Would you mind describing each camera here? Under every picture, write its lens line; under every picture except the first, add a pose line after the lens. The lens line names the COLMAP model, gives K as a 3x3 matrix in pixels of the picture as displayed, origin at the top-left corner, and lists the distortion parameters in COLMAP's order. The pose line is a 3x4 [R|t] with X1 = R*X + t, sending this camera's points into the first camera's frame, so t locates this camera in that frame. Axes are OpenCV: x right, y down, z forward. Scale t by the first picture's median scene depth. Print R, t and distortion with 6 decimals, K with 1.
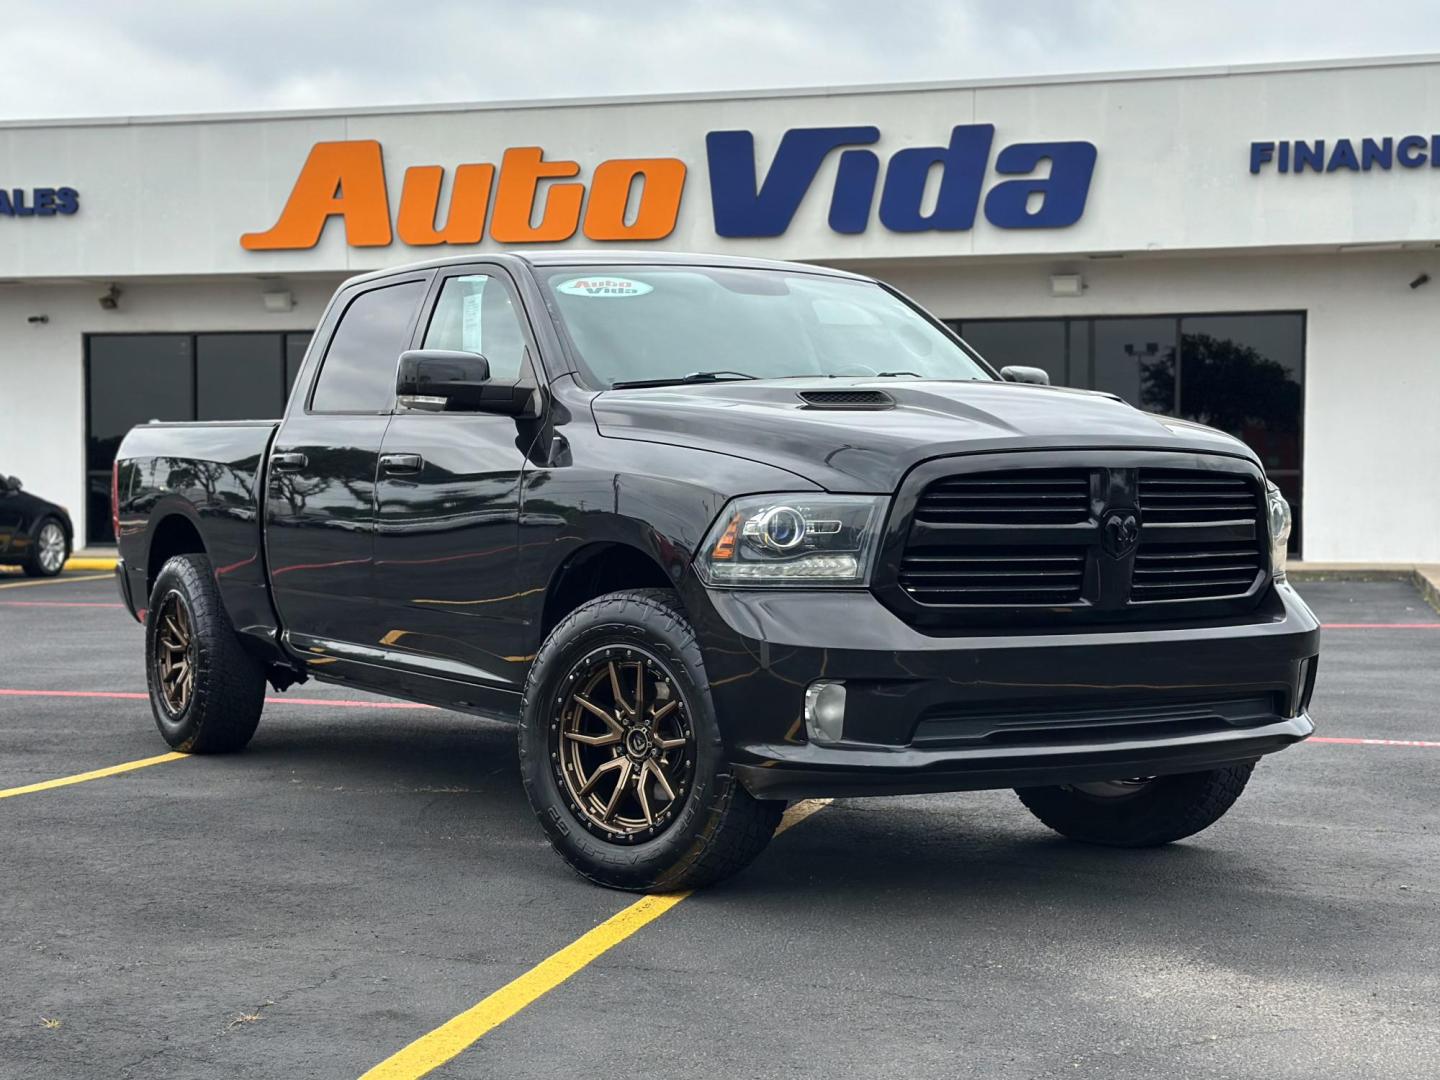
lens RADIAL K [[2124.0, 0, 684.6], [0, 2124.0, 571.5], [0, 0, 1]] dist [0.181422, 0.031095]
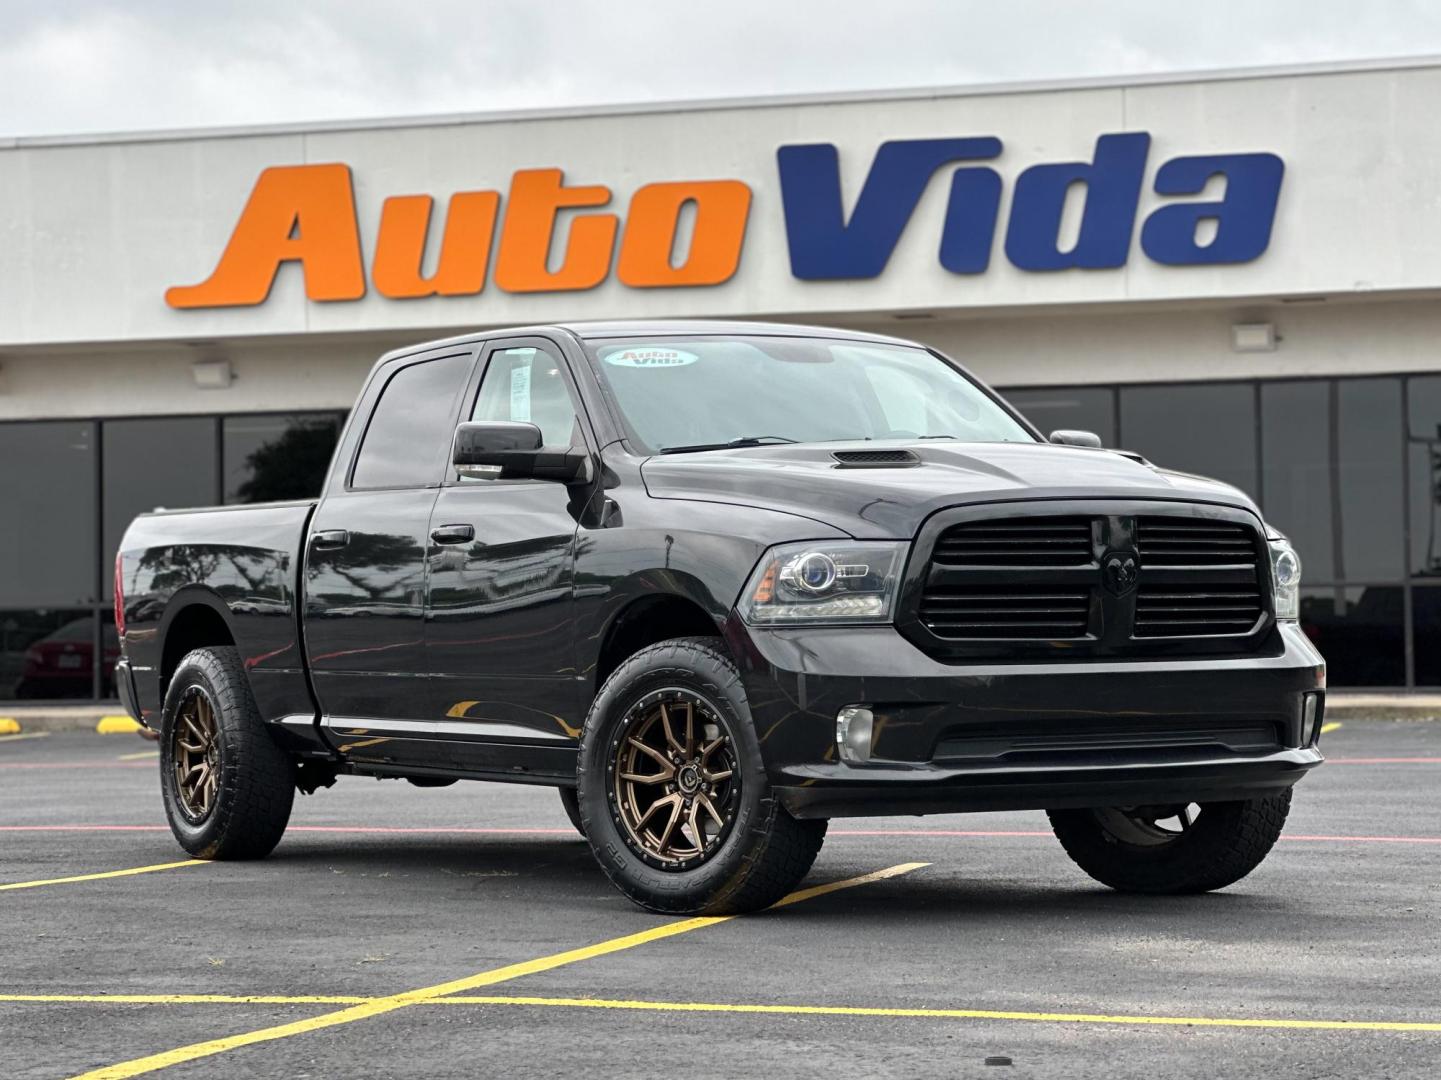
lens RADIAL K [[3224.0, 0, 785.8], [0, 3224.0, 583.6], [0, 0, 1]] dist [0.001848, 3.369160]
pose [[0.999853, -0.016208, 0.005595, 0.017715], [0.016502, 0.998218, -0.057347, 0.068771], [-0.004656, 0.057430, 0.998339, -0.574444]]
